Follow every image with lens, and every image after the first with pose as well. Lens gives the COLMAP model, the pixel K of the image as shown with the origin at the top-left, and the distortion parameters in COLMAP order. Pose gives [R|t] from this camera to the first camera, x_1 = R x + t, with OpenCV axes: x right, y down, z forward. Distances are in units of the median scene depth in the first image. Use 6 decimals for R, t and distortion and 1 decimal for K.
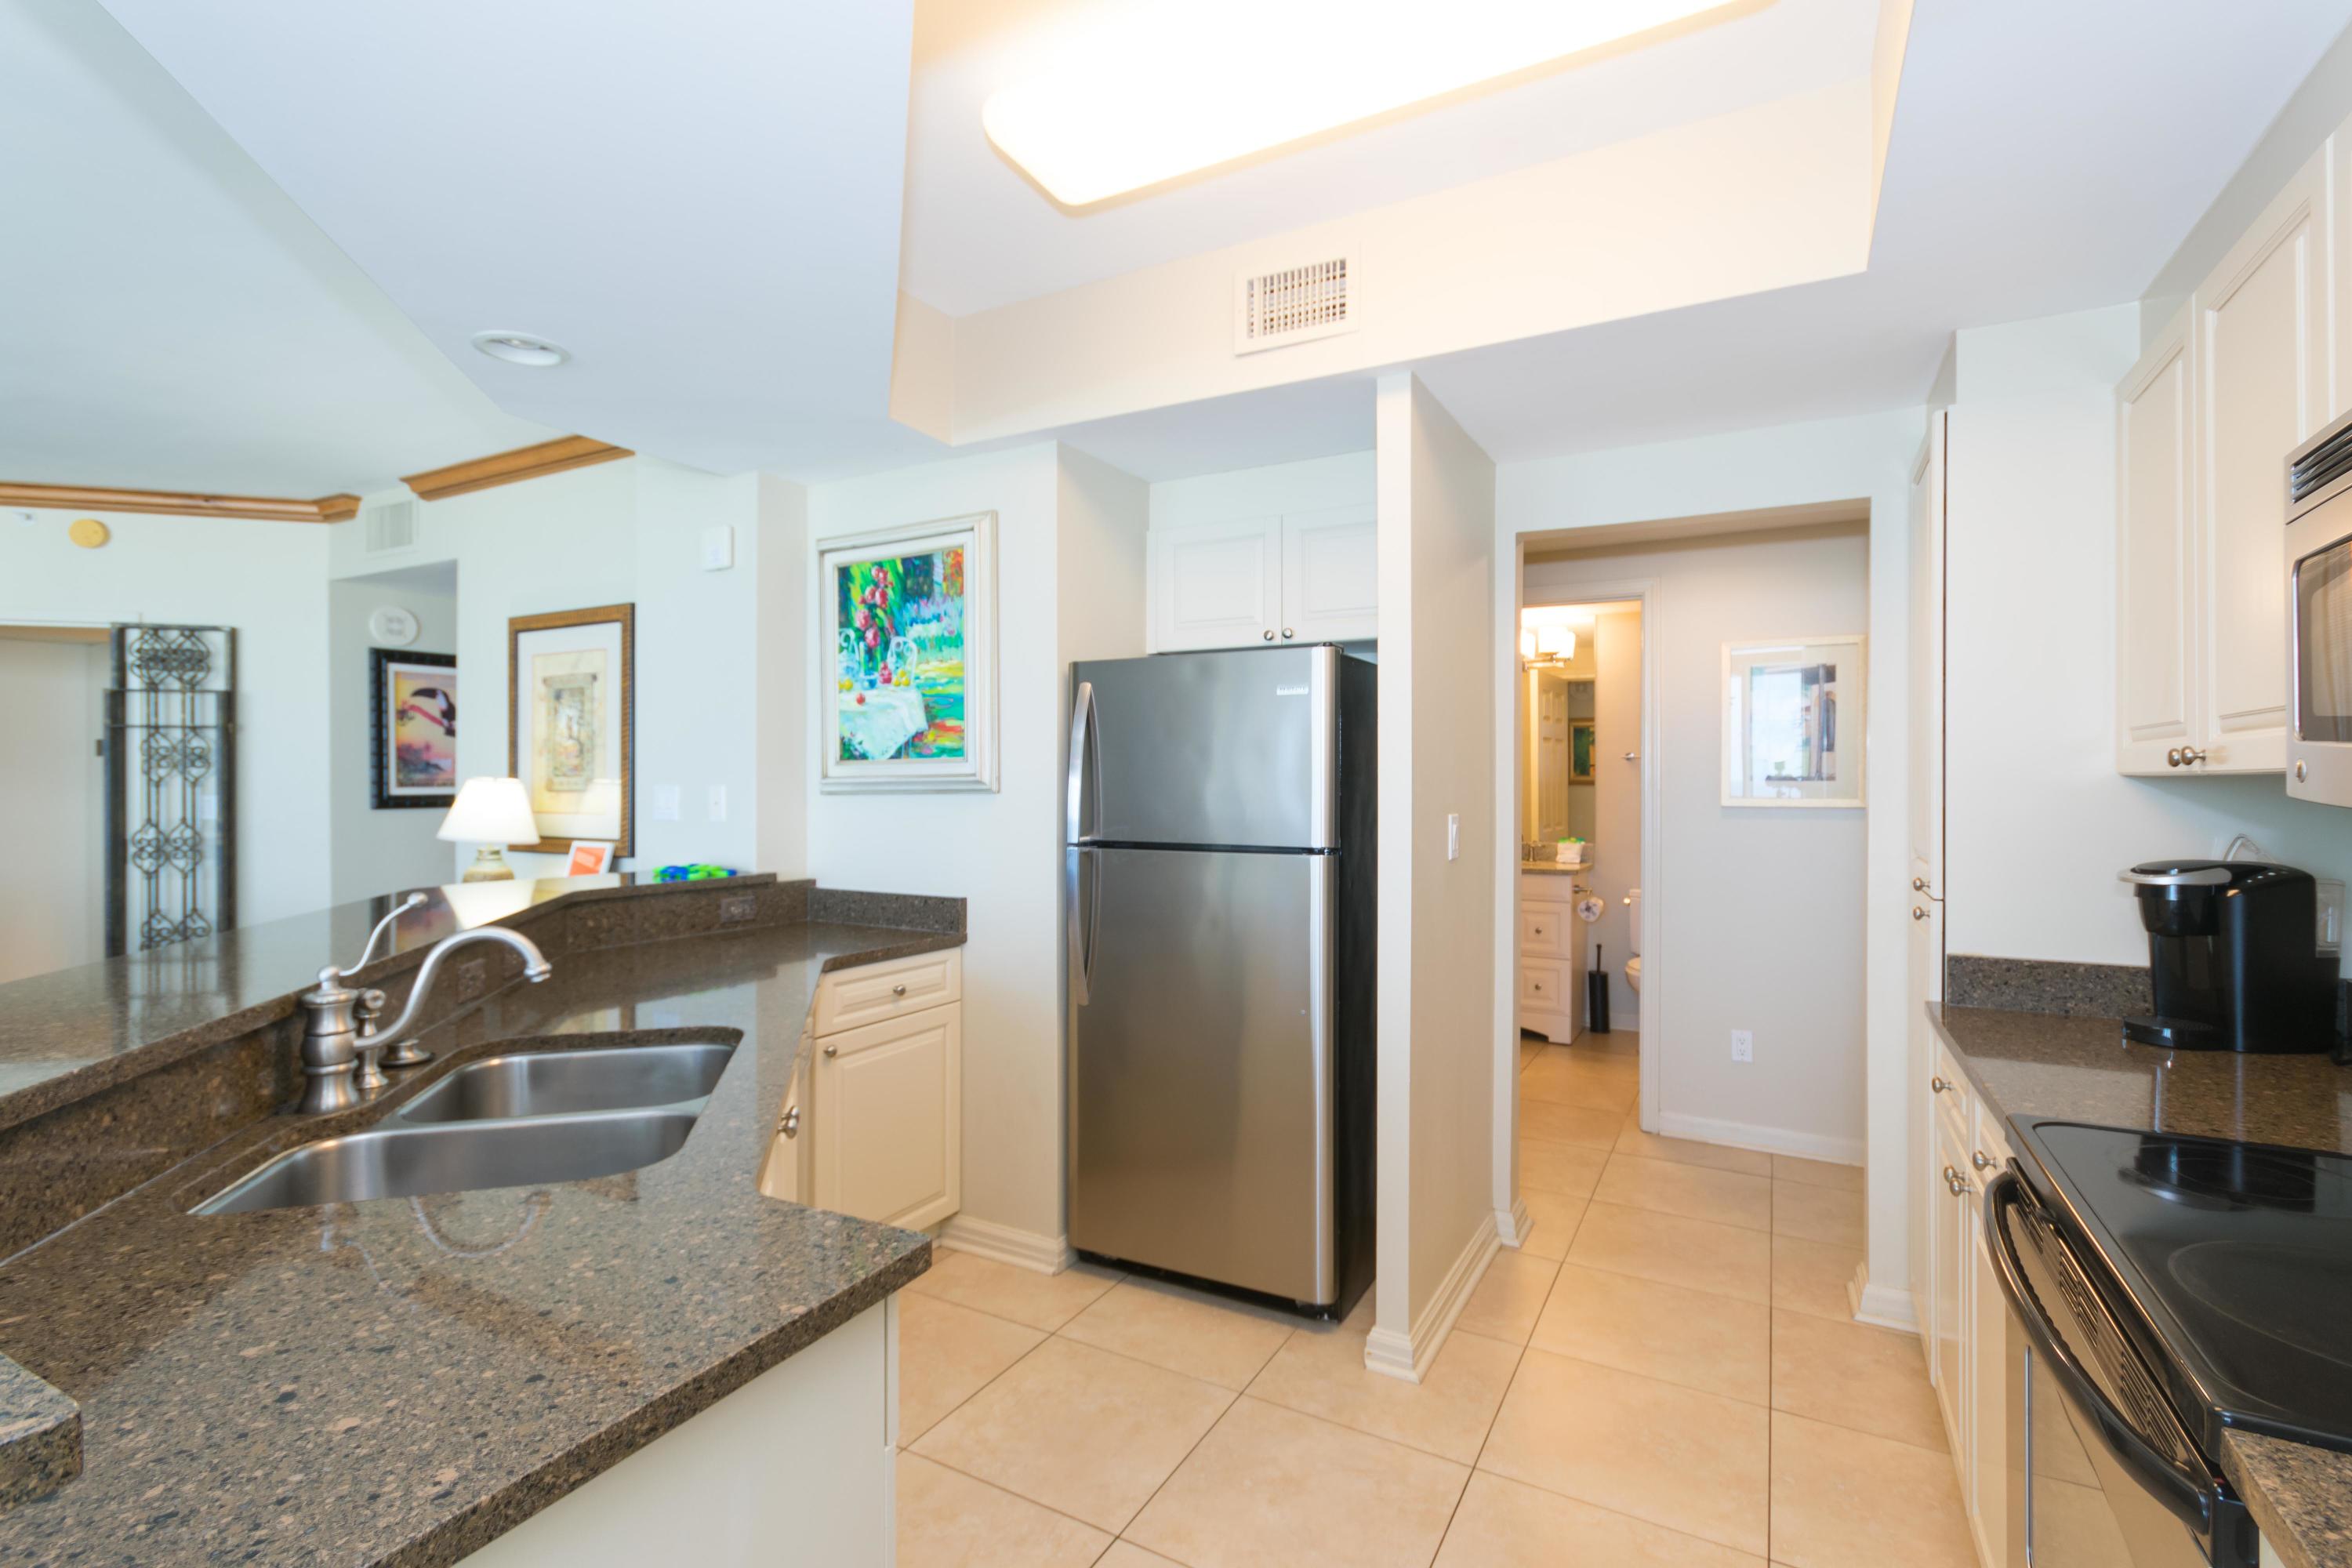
lens RADIAL K [[1049.8, 0, 1182.0], [0, 1049.8, 789.9], [0, 0, 1]] dist [0.001161, -0.000040]
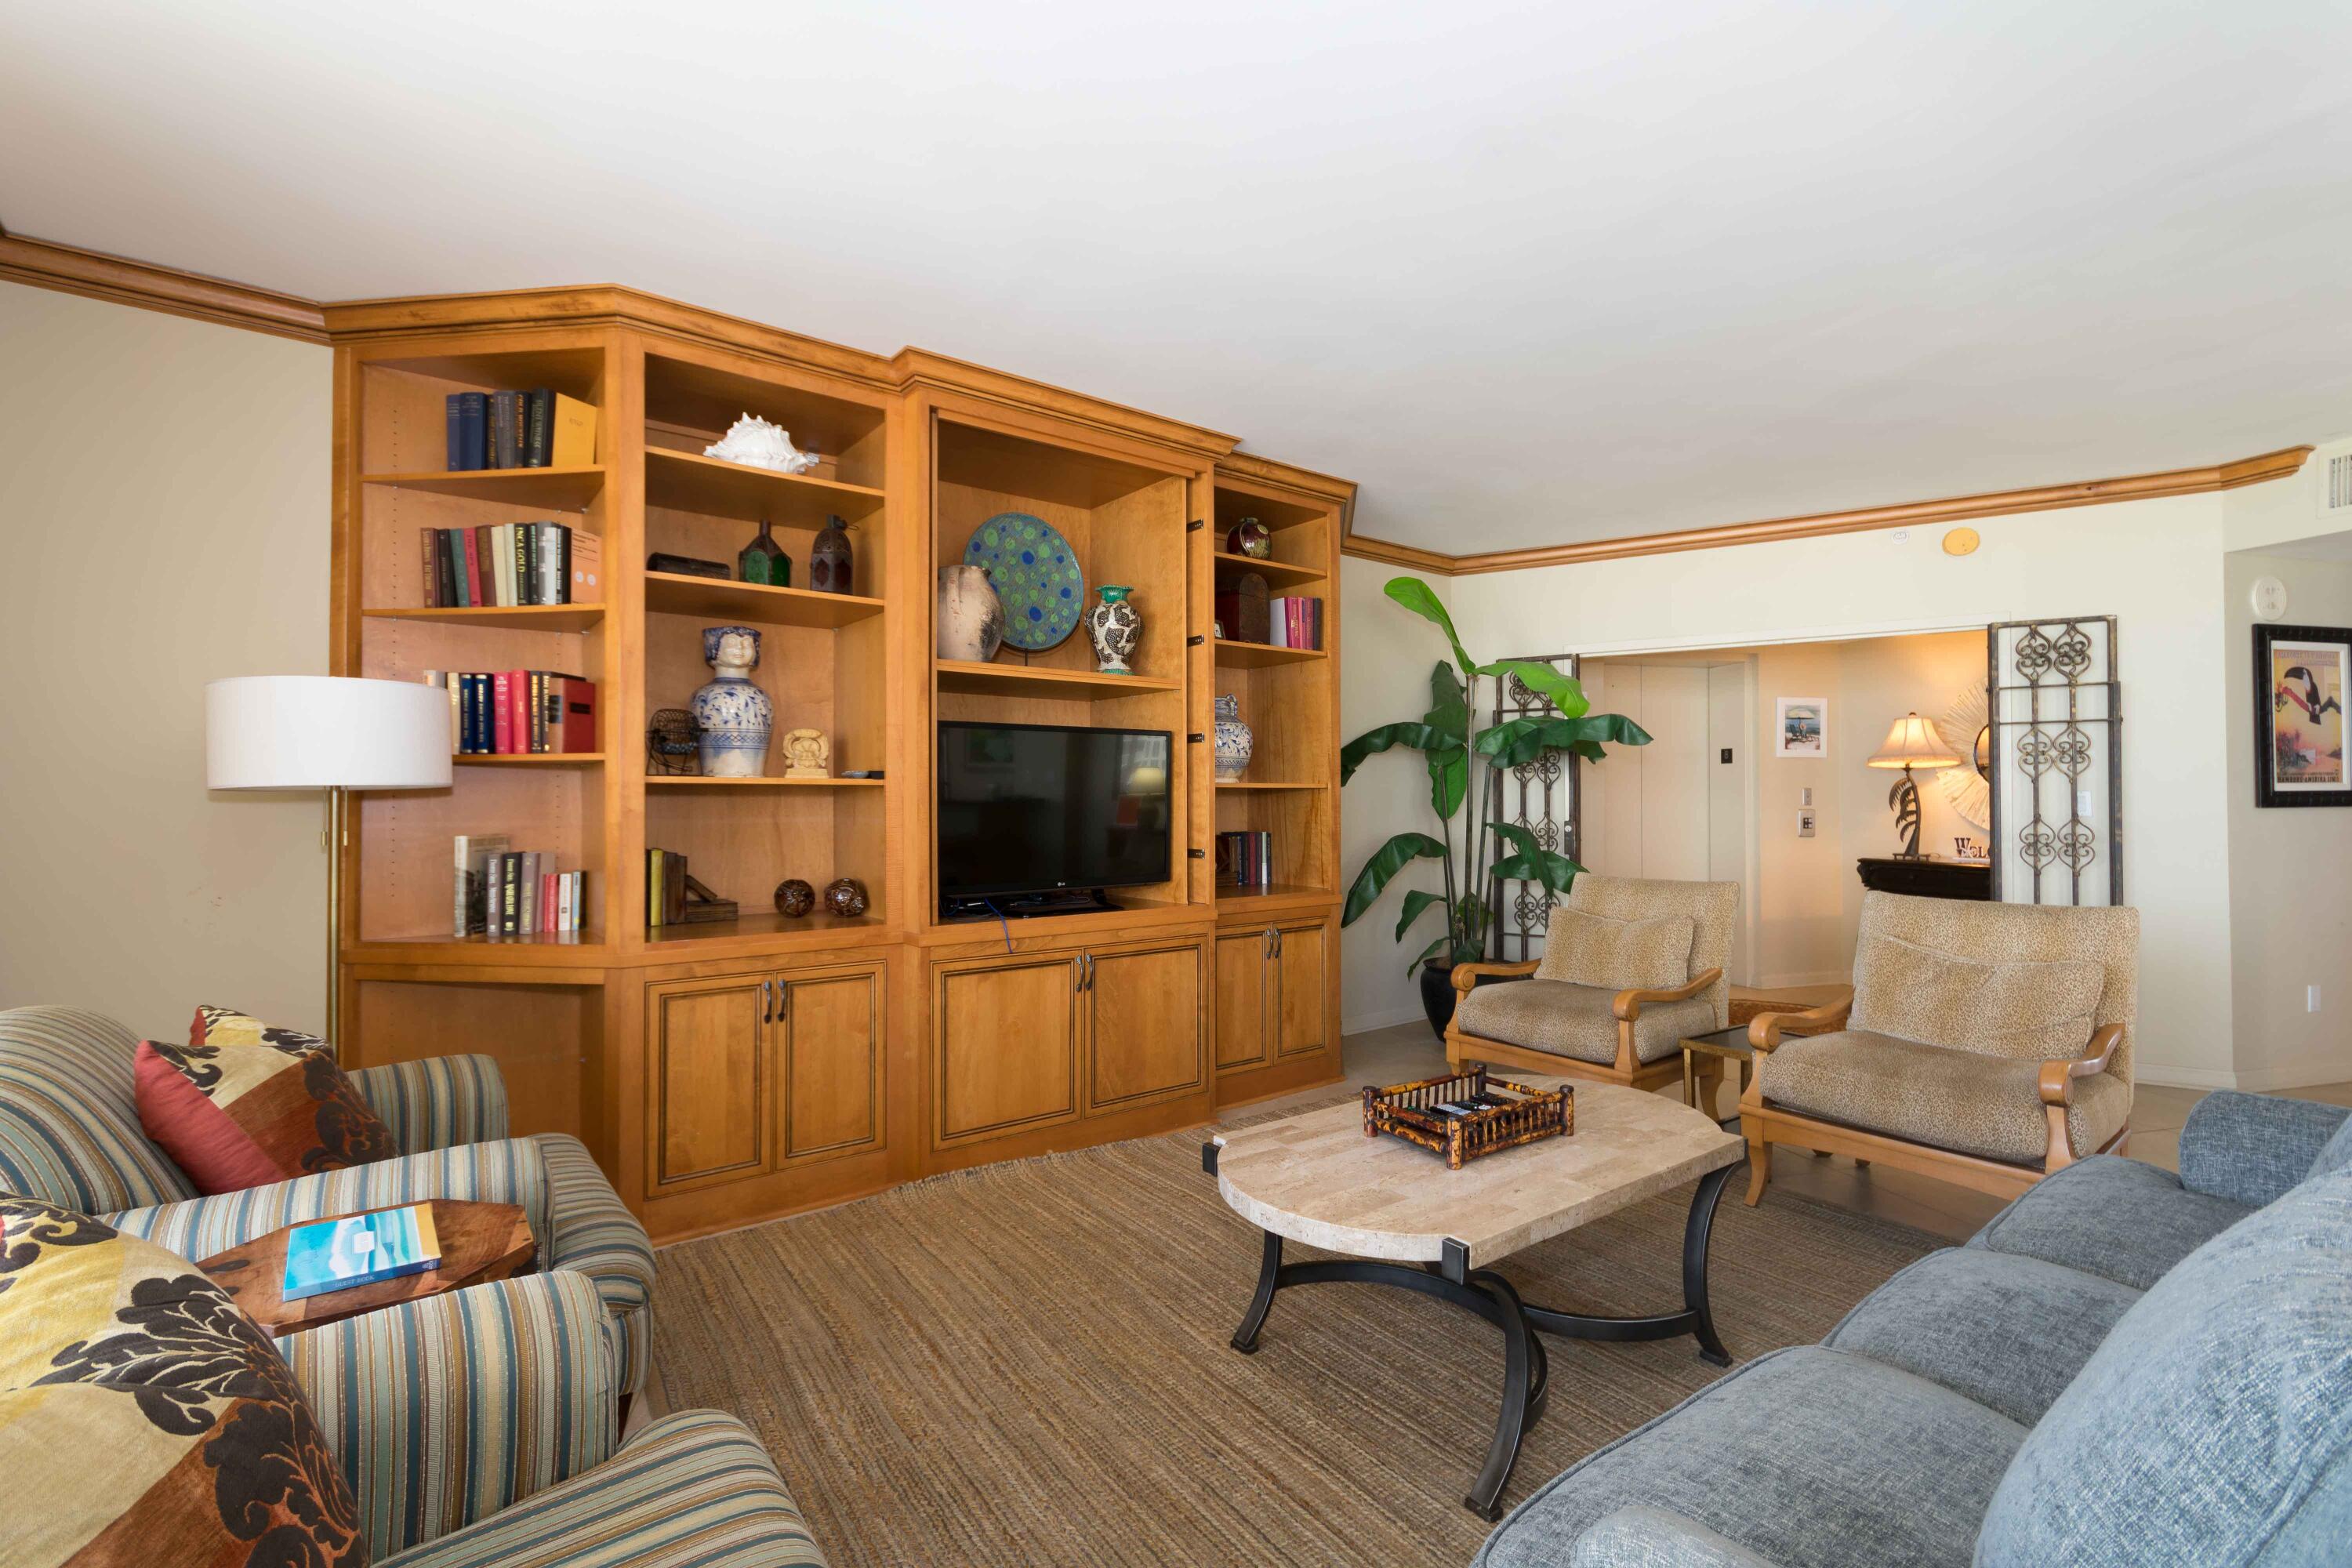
lens RADIAL K [[1049.8, 0, 1182.0], [0, 1049.8, 789.9], [0, 0, 1]] dist [0.001161, -0.000040]
pose [[0.697862, -0.010803, -0.716151, -0.808632], [-0.002679, 0.999840, -0.017693, 0.022813], [0.716227, 0.014266, 0.697722, -0.270900]]
